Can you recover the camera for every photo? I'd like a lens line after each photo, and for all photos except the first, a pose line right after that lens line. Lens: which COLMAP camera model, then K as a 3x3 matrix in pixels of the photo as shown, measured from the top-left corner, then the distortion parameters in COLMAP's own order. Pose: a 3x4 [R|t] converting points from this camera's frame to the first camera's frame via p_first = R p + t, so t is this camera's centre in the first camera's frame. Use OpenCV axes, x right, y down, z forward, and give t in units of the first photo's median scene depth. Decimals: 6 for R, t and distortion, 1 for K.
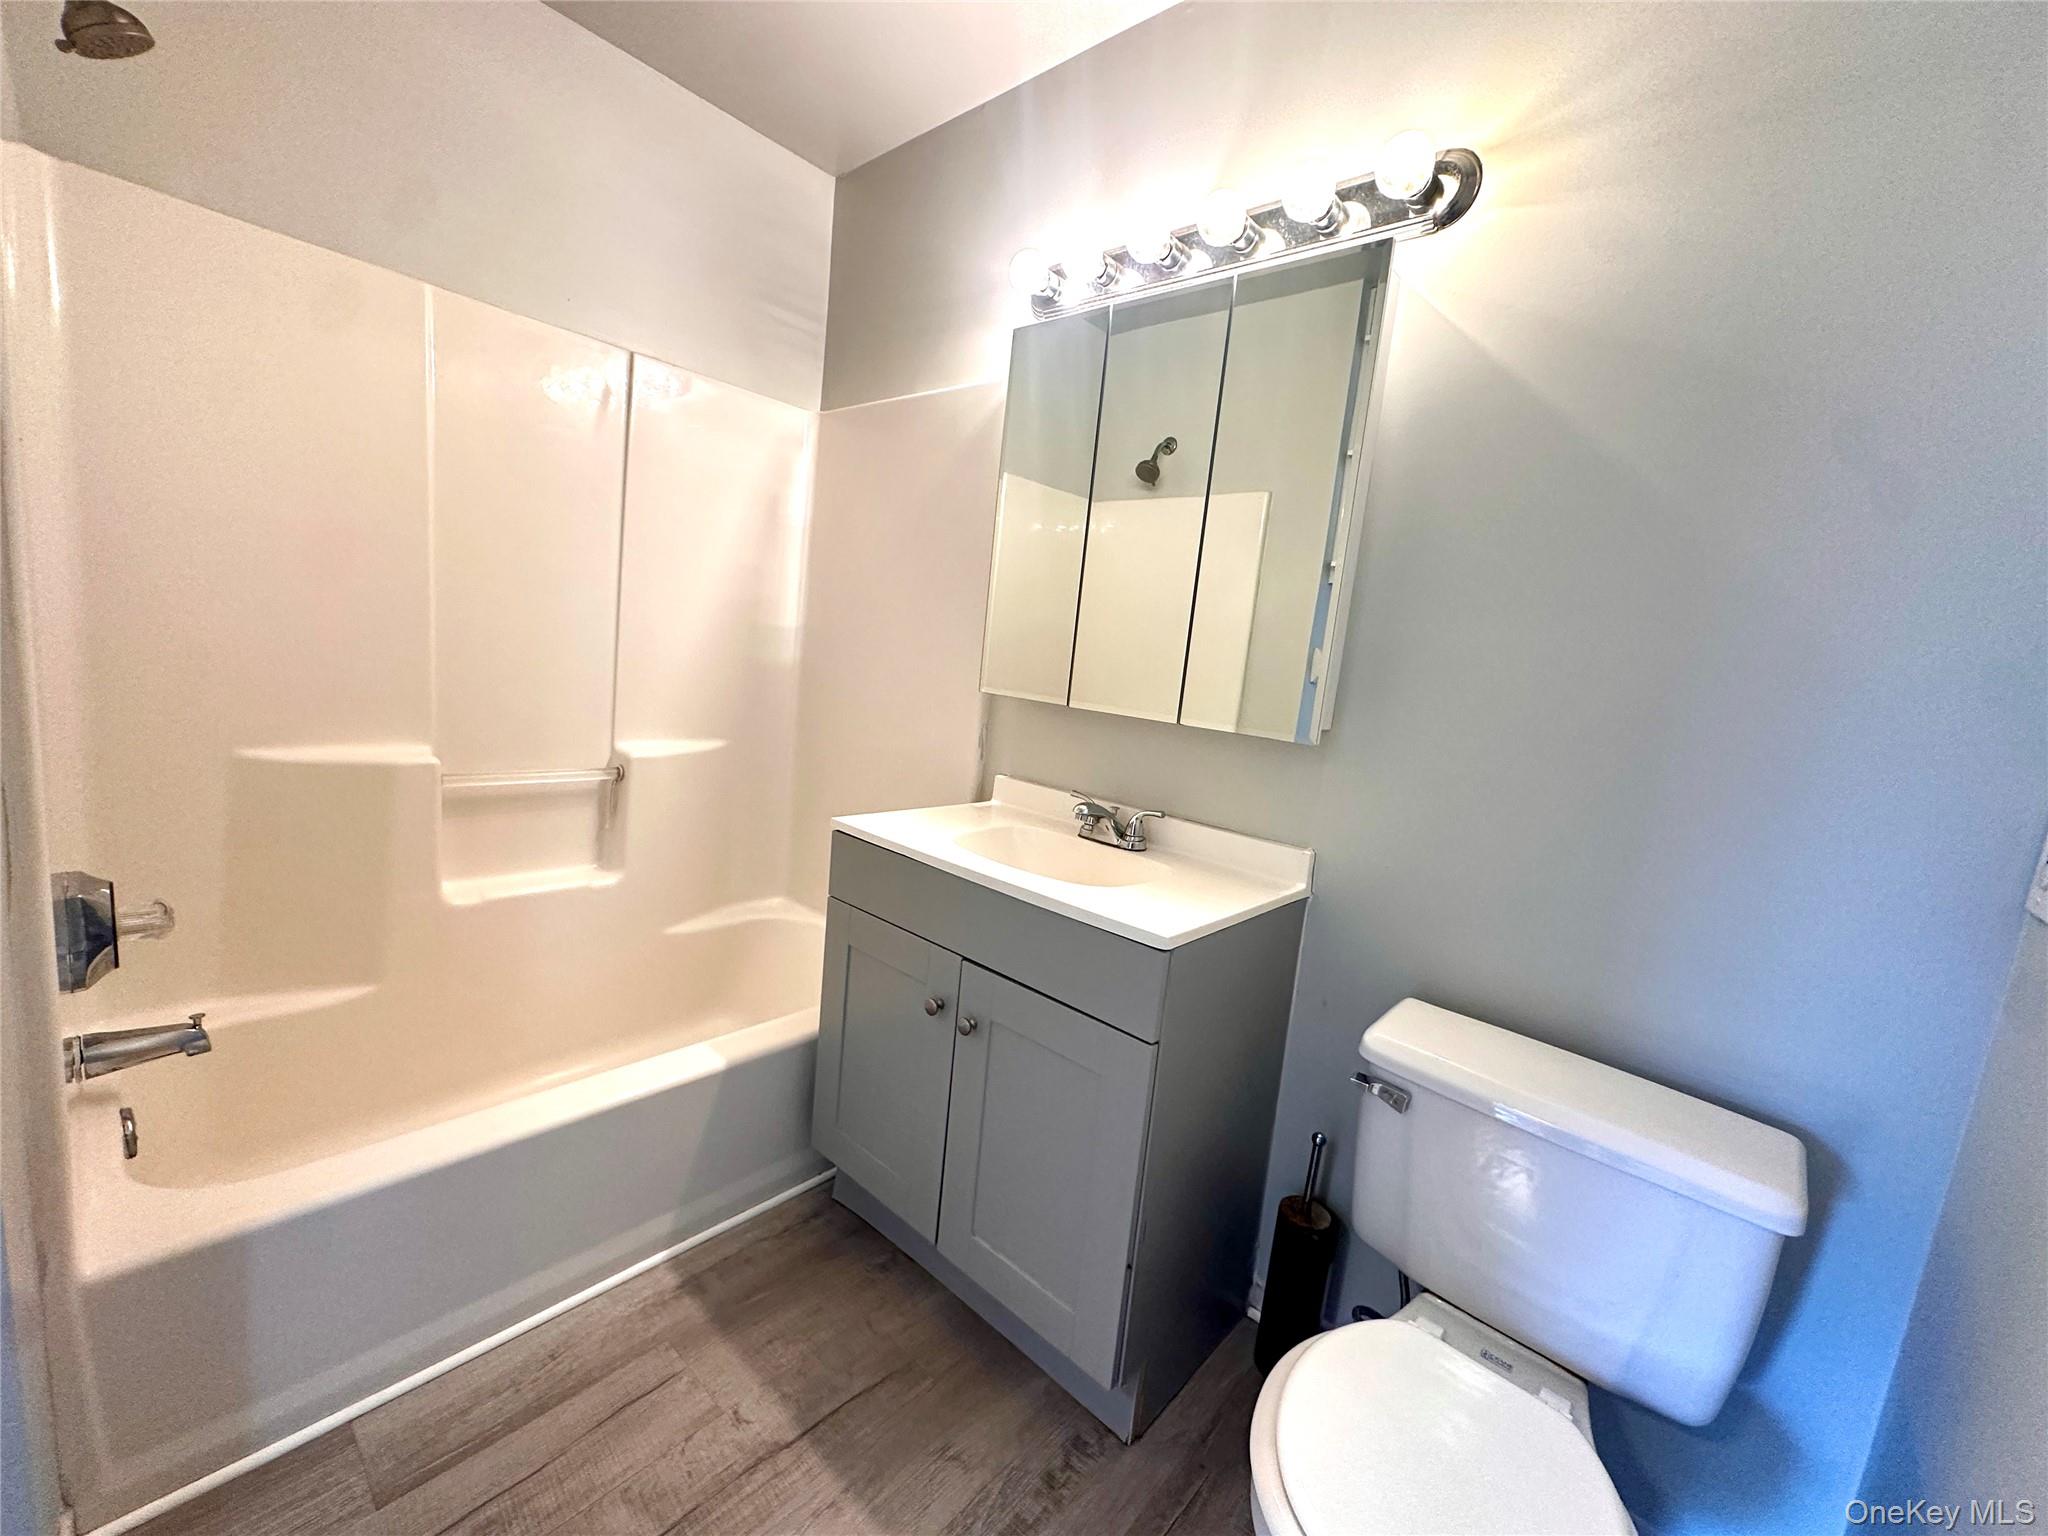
lens RADIAL K [[816.9, 0, 1025.0], [0, 816.9, 765.2], [0, 0, 1]] dist [-0.001810, -0.000369]
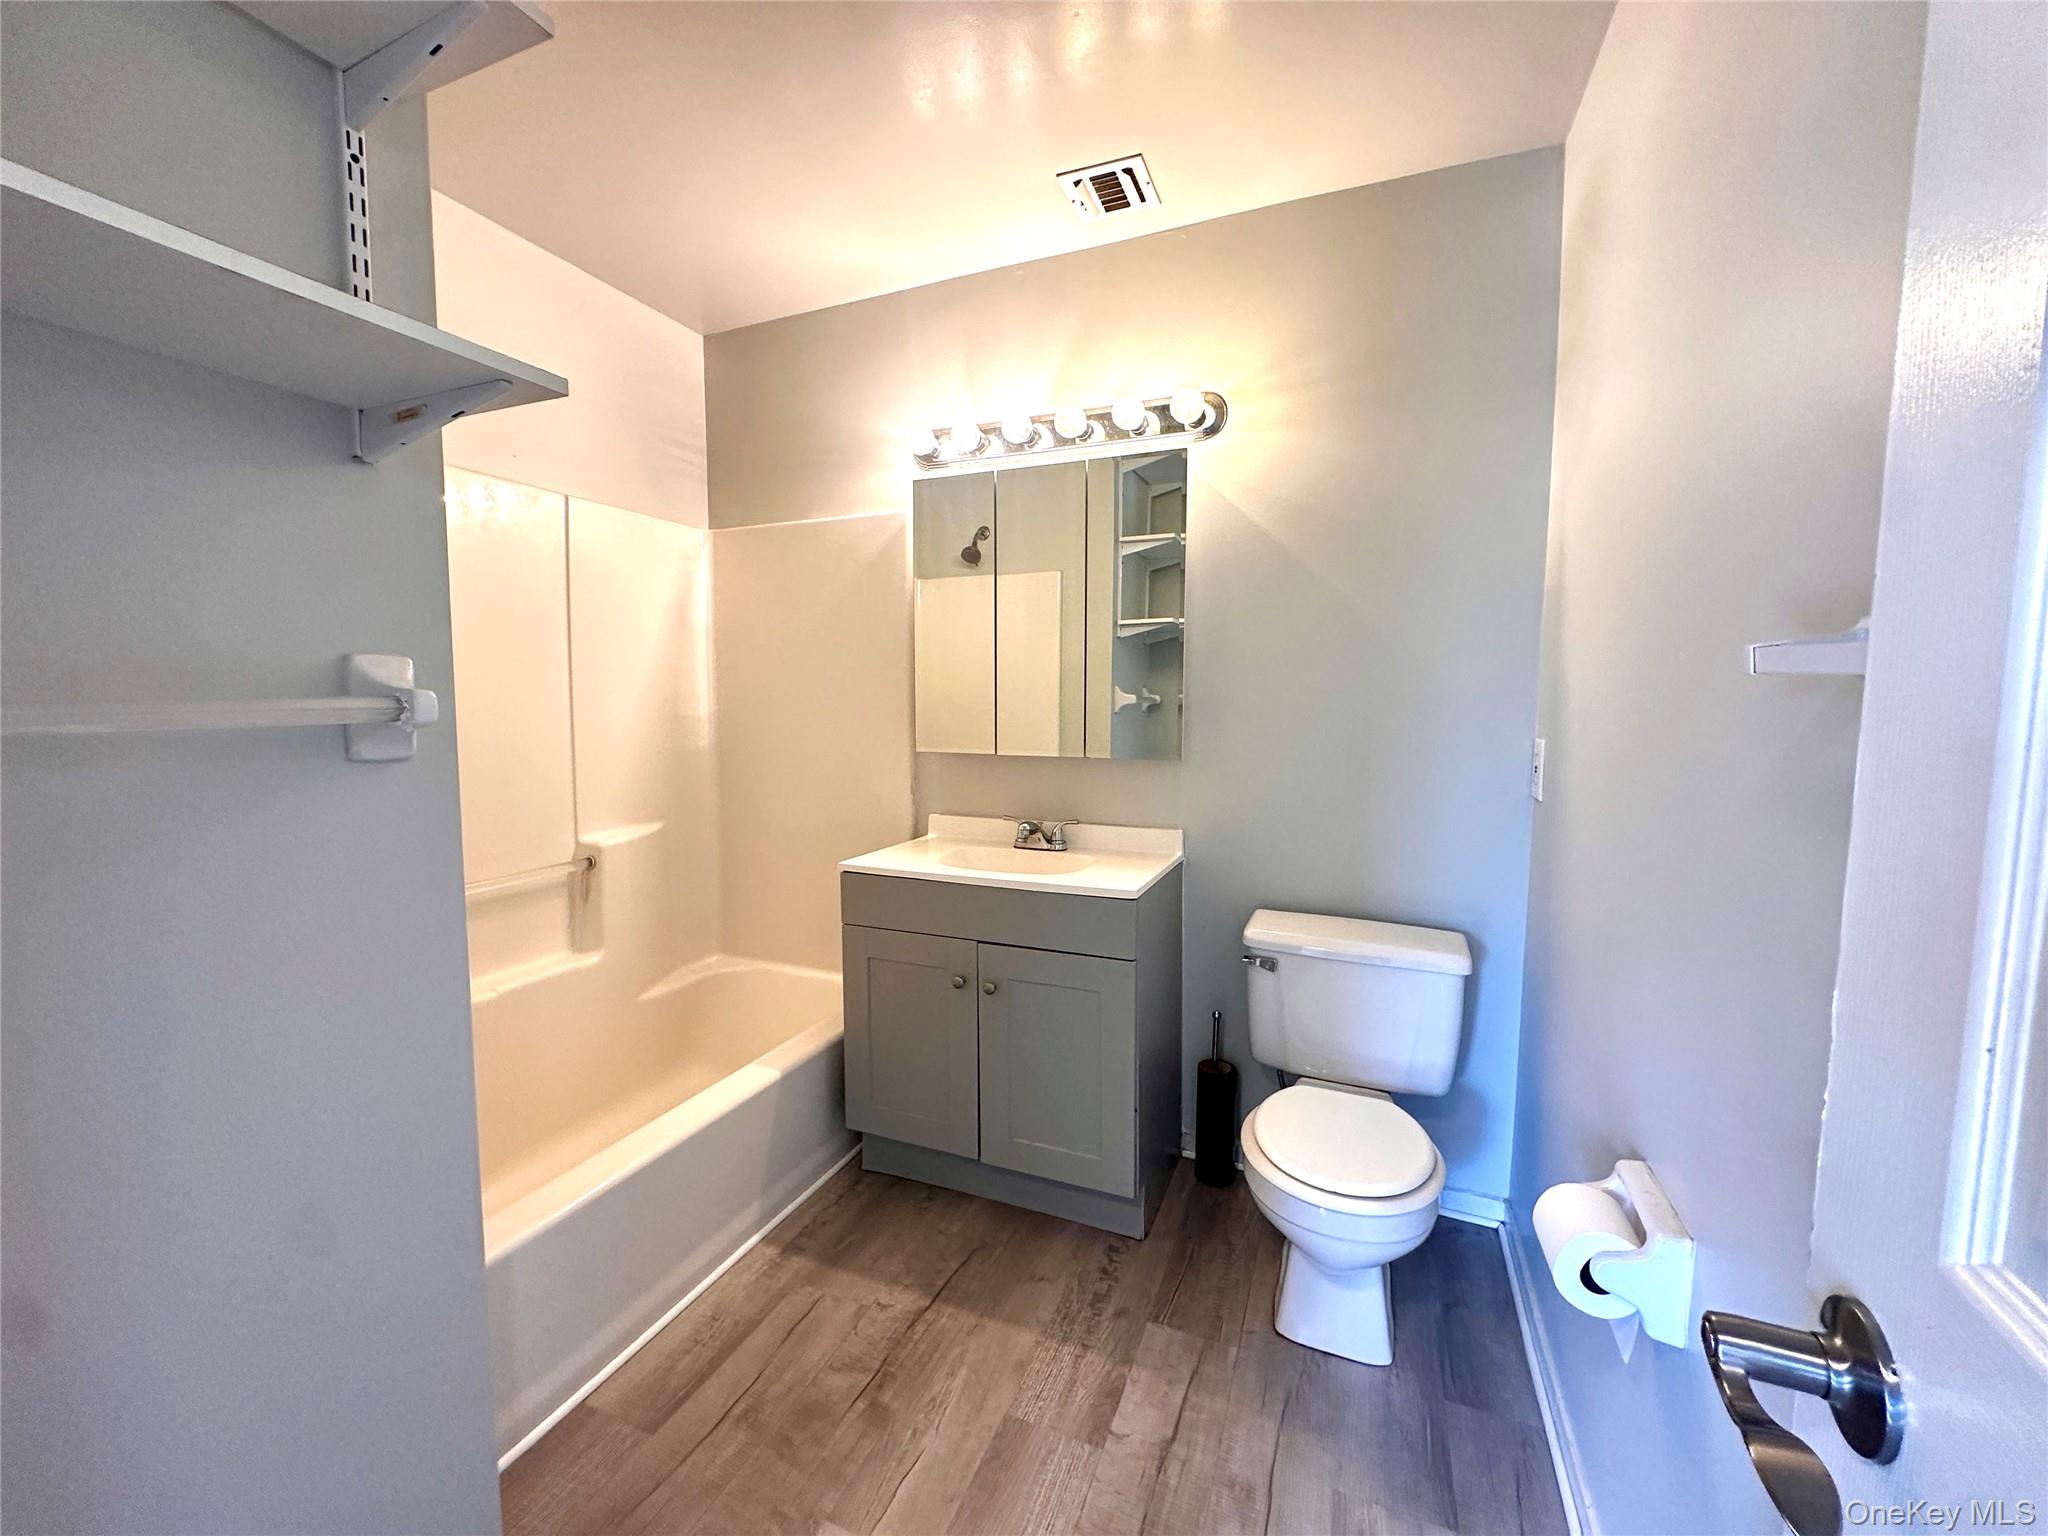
lens RADIAL K [[816.9, 0, 1025.0], [0, 816.9, 765.2], [0, 0, 1]] dist [-0.001810, -0.000369]
pose [[0.942477, -0.126730, 0.309315, -0.346400], [0.140117, 0.989905, -0.021358, -0.019726], [-0.303486, 0.063470, 0.950720, -0.330497]]
